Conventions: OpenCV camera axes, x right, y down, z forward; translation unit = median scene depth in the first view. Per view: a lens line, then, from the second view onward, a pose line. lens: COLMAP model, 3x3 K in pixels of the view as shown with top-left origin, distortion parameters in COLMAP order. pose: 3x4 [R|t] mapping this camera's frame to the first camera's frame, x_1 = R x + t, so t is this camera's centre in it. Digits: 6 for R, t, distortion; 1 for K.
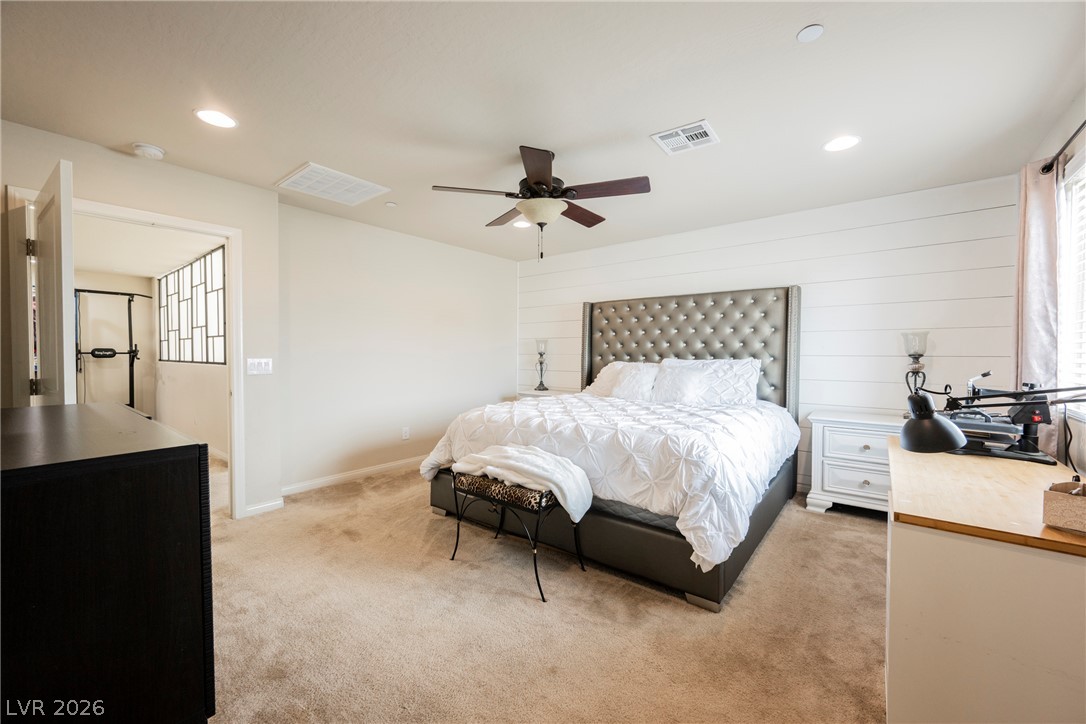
lens RADIAL K [[422.0, 0, 545.7], [0, 422.0, 361.3], [0, 0, 1]] dist [-0.000713, 0.000029]
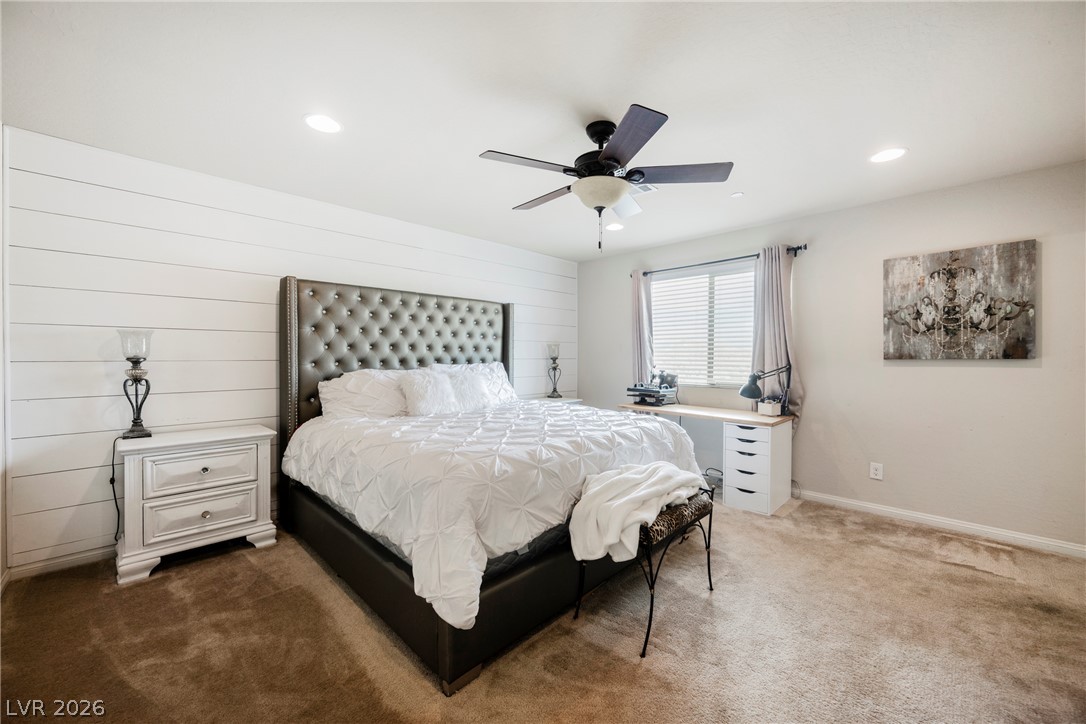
lens RADIAL K [[422.0, 0, 548.5], [0, 422.0, 362.2], [0, 0, 1]] dist [-0.000713, 0.000029]
pose [[0.112380, -0.011856, 0.993595, -0.631688], [0.021989, 0.999714, 0.009442, -0.013588], [-0.993422, 0.020787, 0.112608, 0.731903]]
